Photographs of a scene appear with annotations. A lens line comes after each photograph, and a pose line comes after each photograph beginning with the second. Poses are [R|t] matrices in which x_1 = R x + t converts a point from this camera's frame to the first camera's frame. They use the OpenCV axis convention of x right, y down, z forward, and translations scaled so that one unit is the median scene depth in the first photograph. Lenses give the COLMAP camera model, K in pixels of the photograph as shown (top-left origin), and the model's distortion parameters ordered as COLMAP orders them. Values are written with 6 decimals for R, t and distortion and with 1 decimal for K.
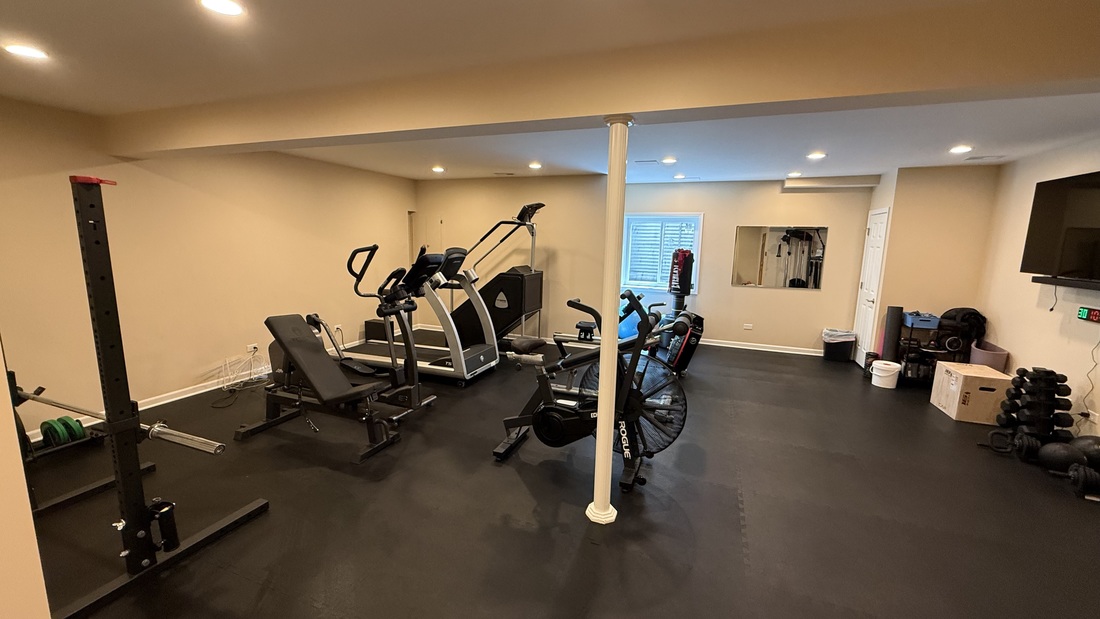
lens RADIAL K [[439.0, 0, 547.6], [0, 439.0, 311.7], [0, 0, 1]] dist [0.003370, 0.000258]
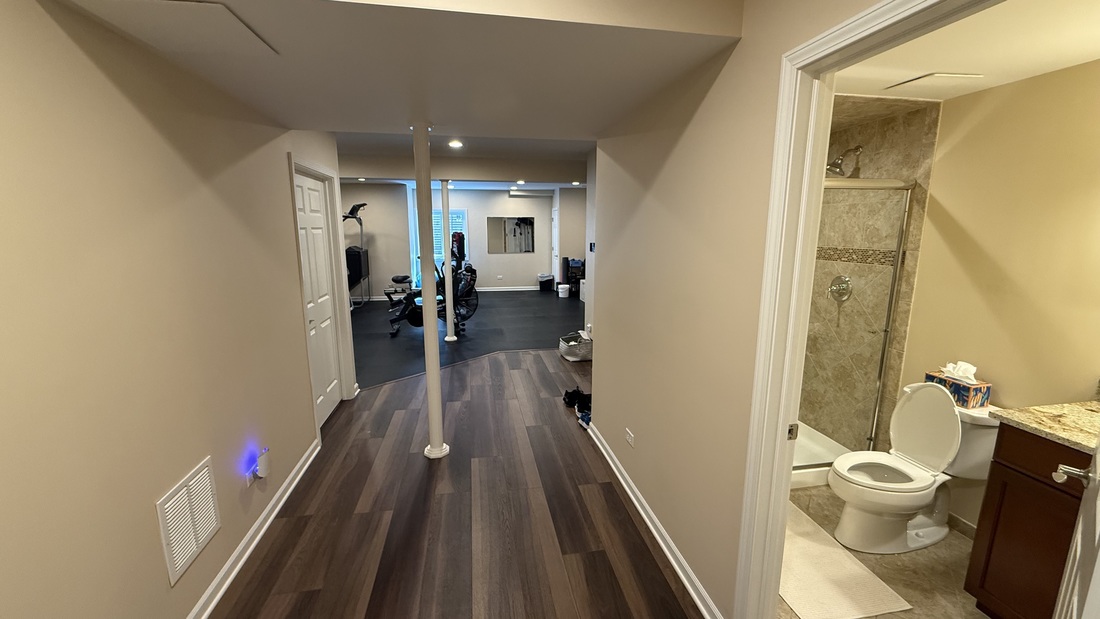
lens RADIAL K [[439.0, 0, 550.4], [0, 439.0, 310.3], [0, 0, 1]] dist [0.003370, 0.000258]
pose [[0.854539, -0.115779, 0.506318, -0.268809], [0.103090, 0.993252, 0.053135, 0.099574], [-0.509053, 0.006791, 0.860708, -0.597466]]
